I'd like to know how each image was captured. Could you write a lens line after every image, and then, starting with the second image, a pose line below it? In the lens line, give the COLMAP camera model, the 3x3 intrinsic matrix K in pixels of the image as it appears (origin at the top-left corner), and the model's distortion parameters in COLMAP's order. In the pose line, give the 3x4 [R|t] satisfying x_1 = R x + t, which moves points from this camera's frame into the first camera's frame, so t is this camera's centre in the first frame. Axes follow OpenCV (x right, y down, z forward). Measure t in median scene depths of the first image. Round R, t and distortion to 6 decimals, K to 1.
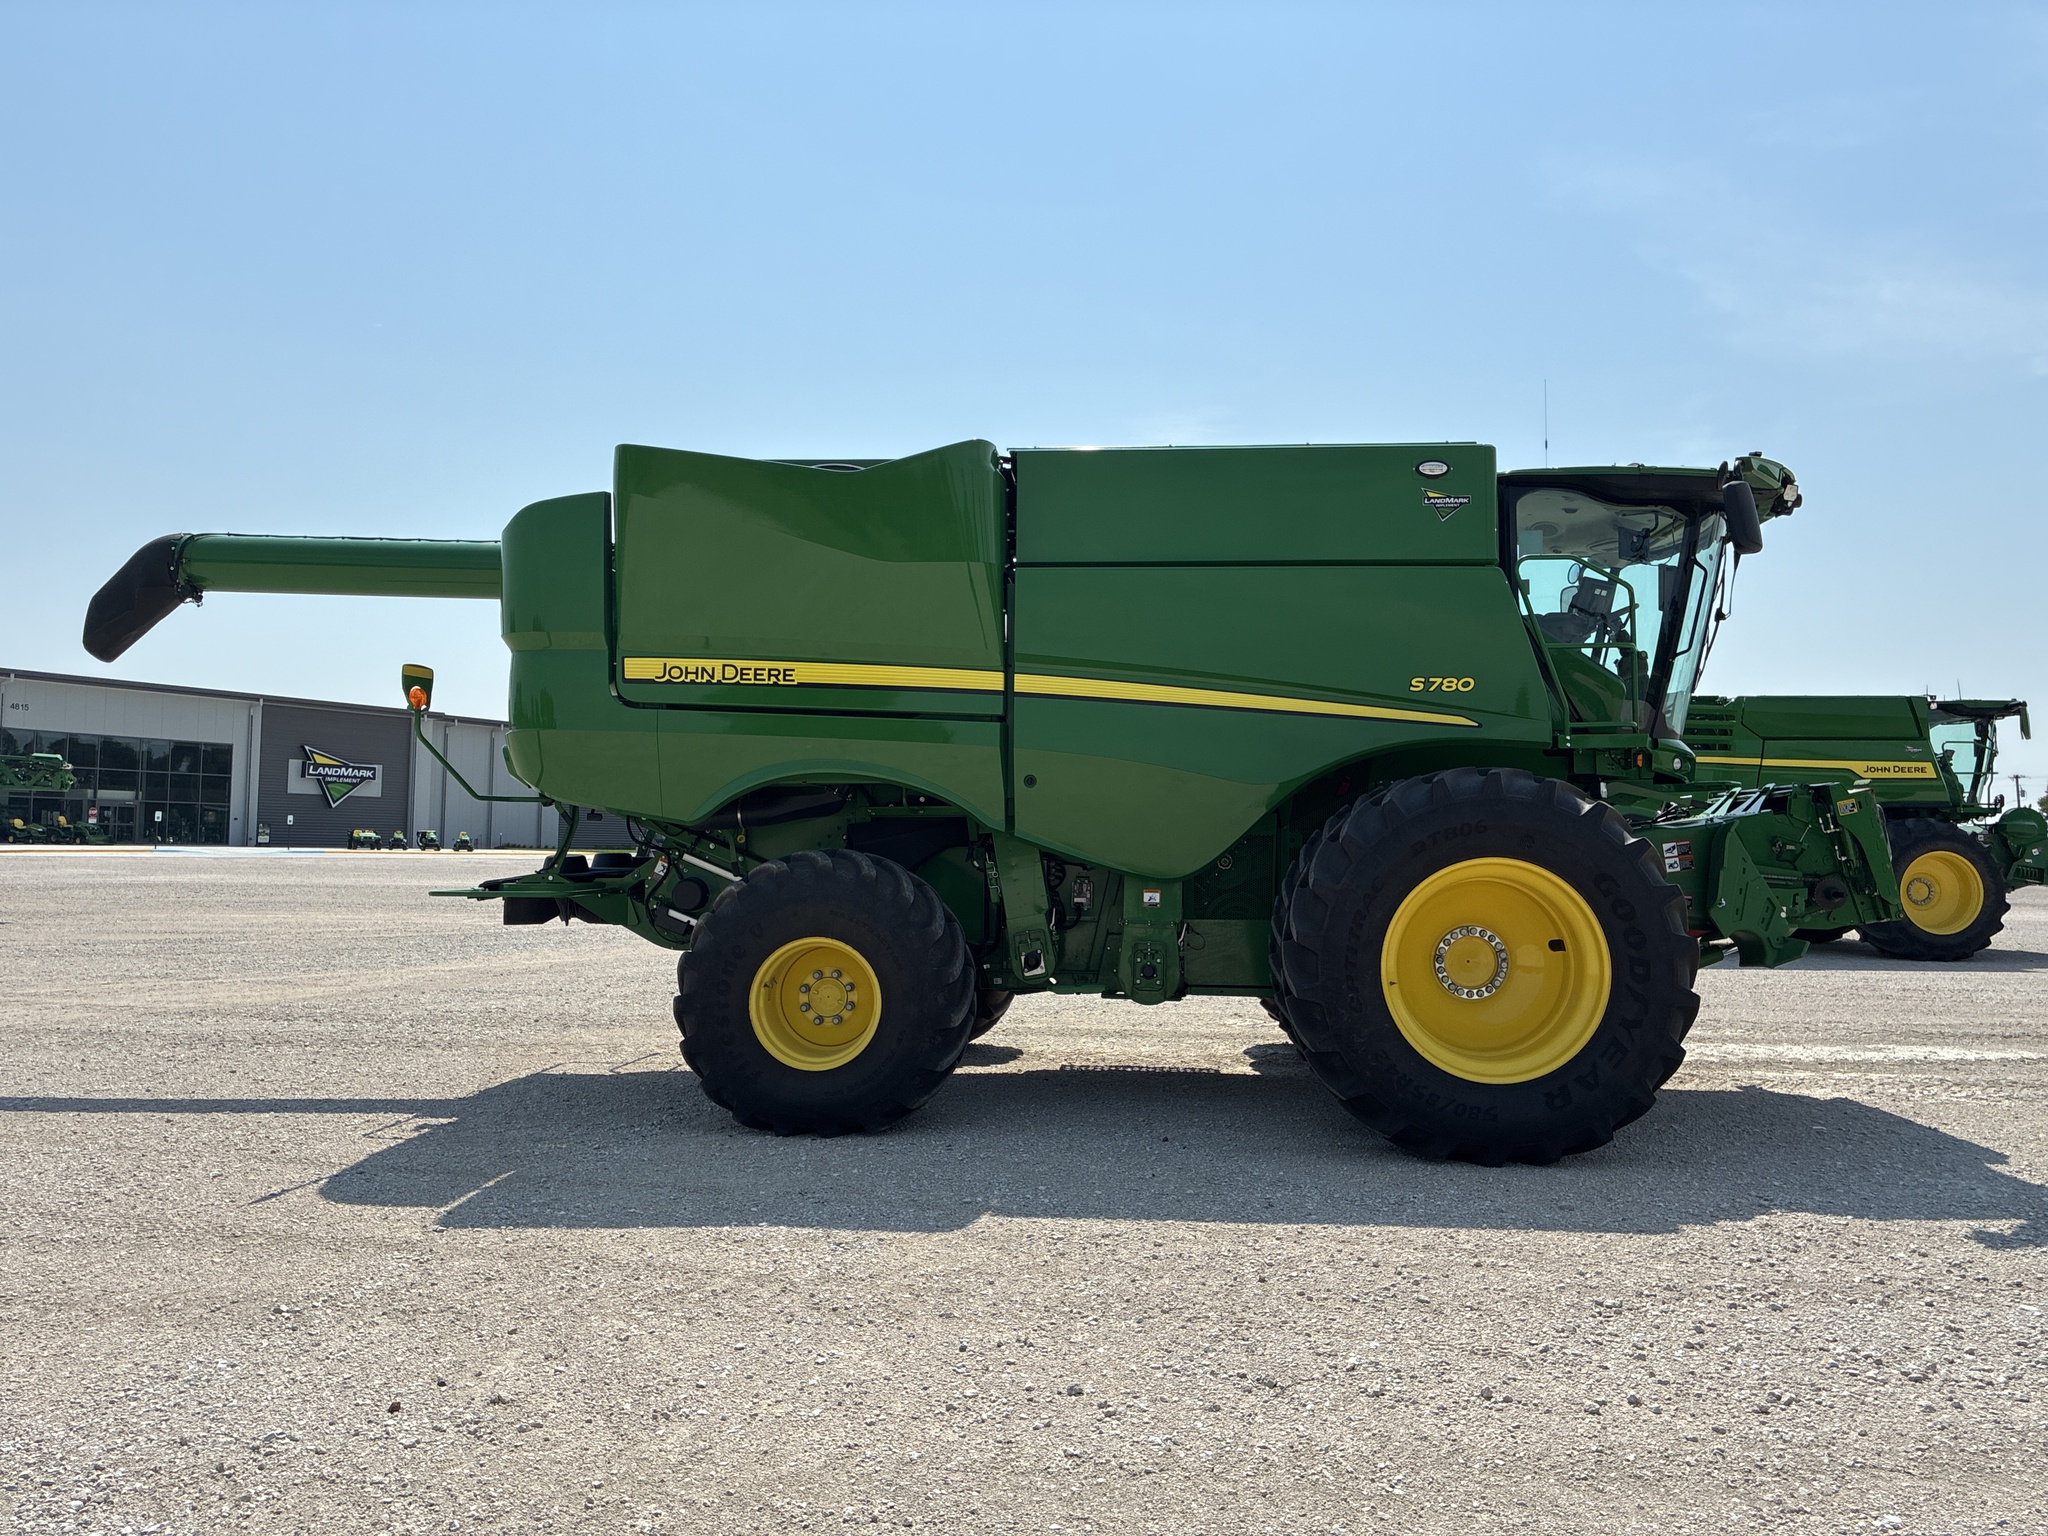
lens RADIAL K [[1668.3, 0, 1027.3], [0, 1668.3, 827.9], [0, 0, 1]] dist [0.000500, -0.002869]
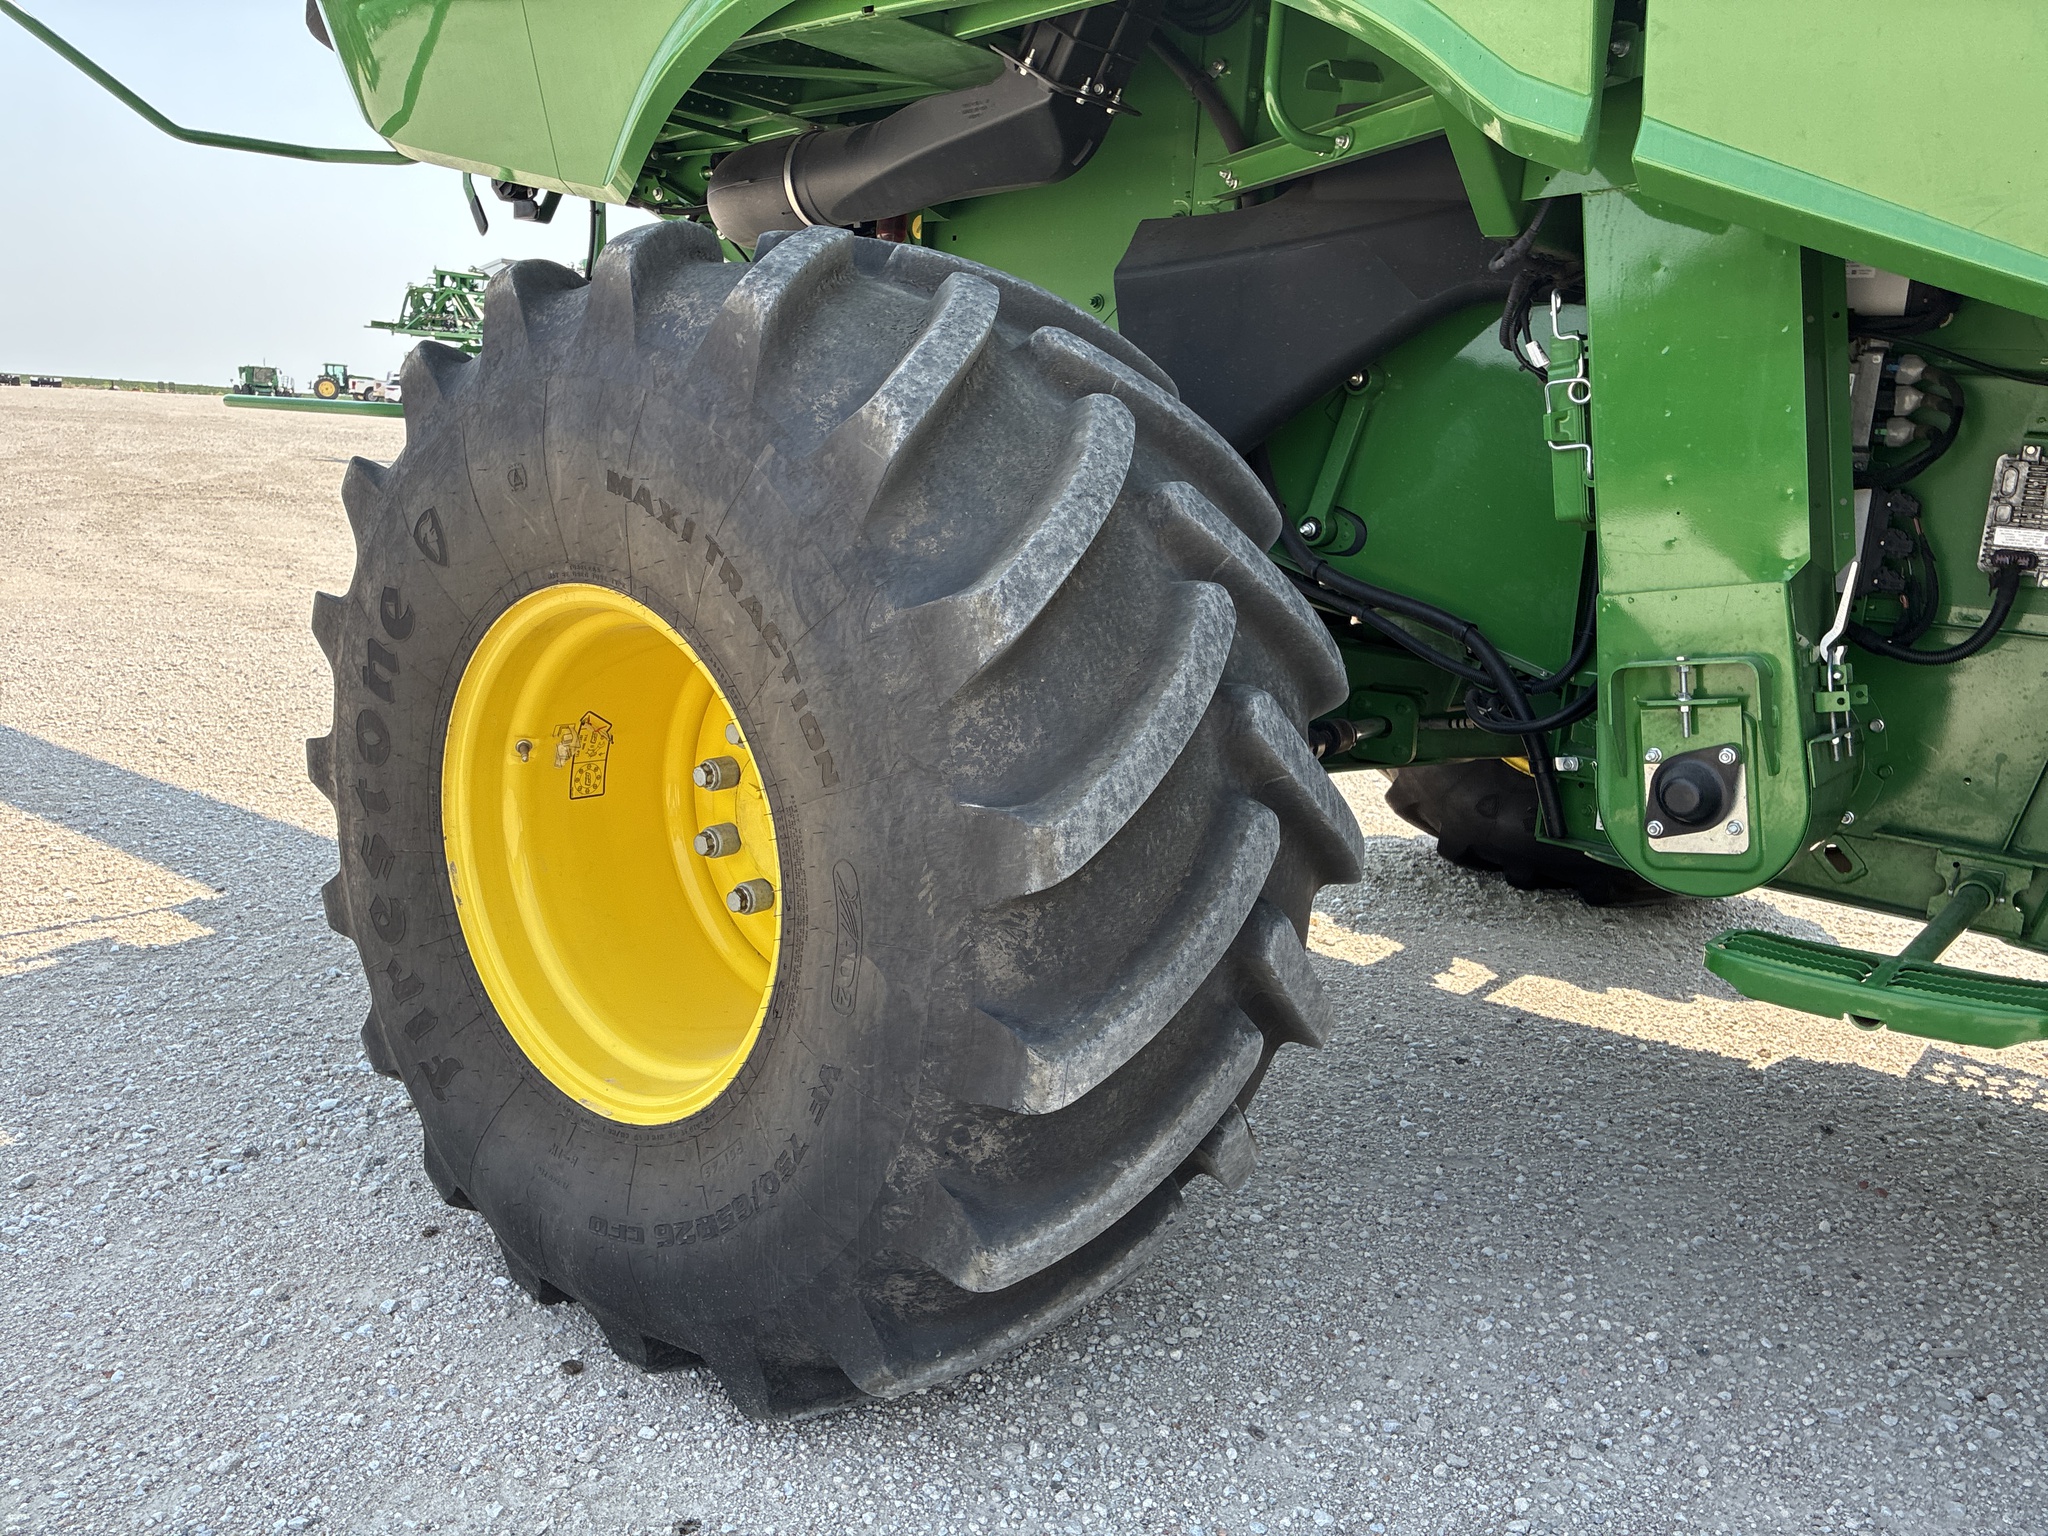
lens RADIAL K [[1535.6, 0, 1018.6], [0, 1535.6, 751.4], [0, 0, 1]] dist [-0.011649, -0.002984]
pose [[0.816395, 0.157157, -0.555698, 0.042238], [-0.054490, 0.978929, 0.196798, 0.040734], [0.574917, -0.130384, 0.807756, 0.798450]]
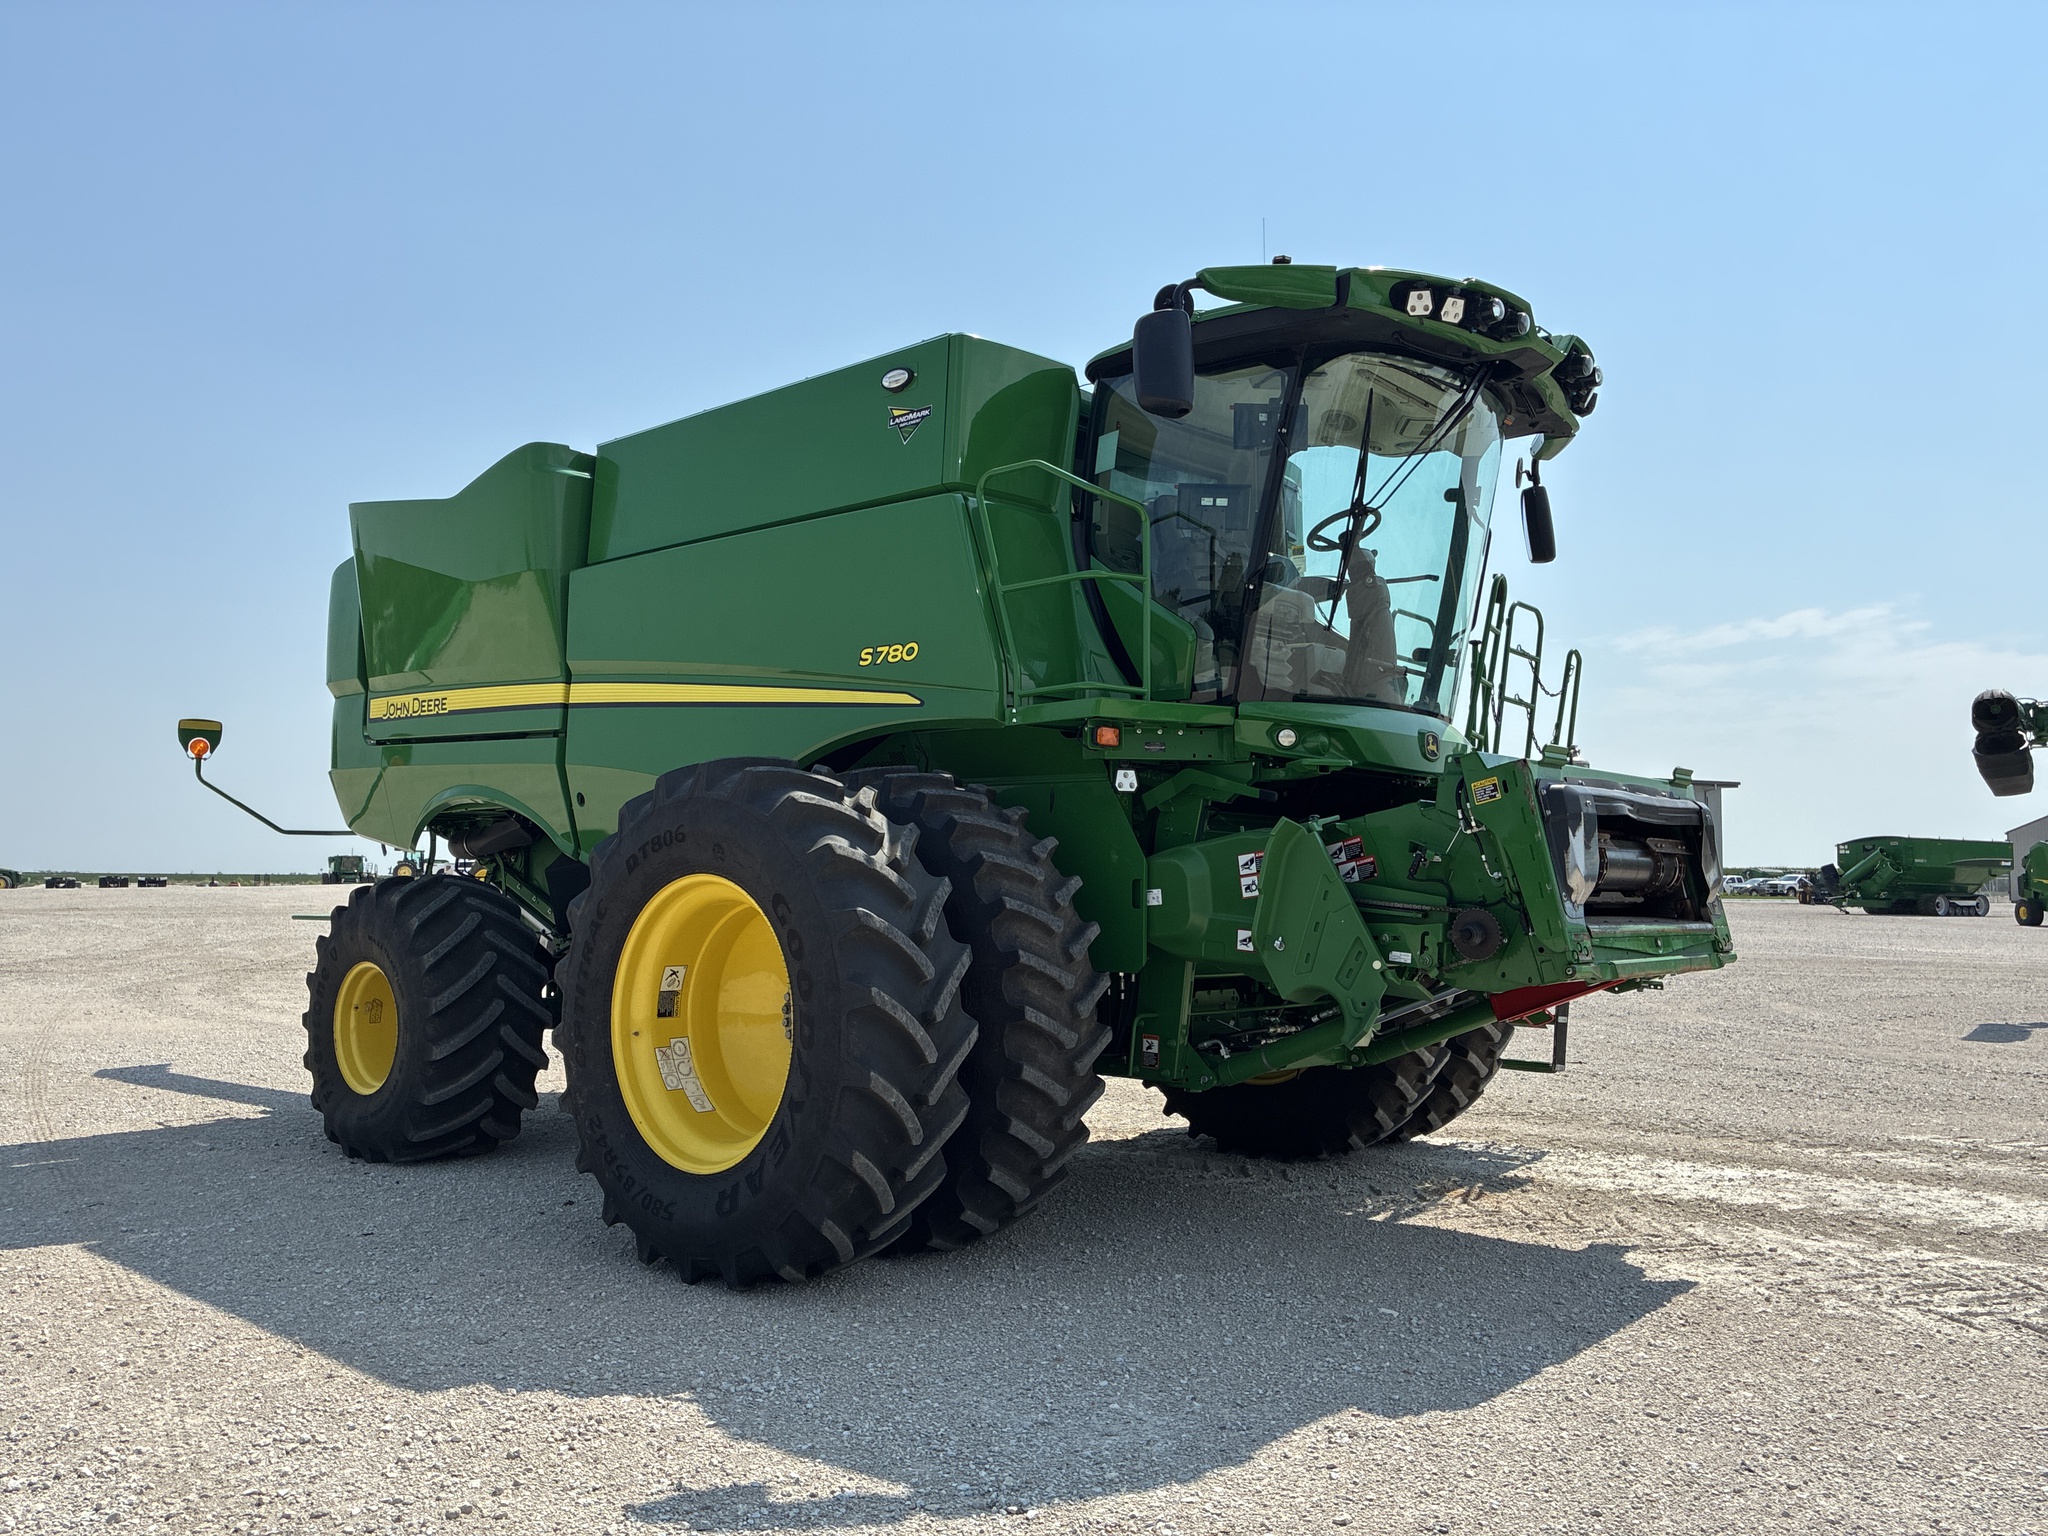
lens RADIAL K [[1588.4, 0, 1049.0], [0, 1588.4, 734.1], [0, 0, 1]] dist [0.003772, -0.006728]
pose [[0.794522, -0.060851, -0.604179, 0.725951], [0.008134, 0.995944, -0.089612, 0.017844], [0.607181, 0.066285, 0.791794, 0.452602]]
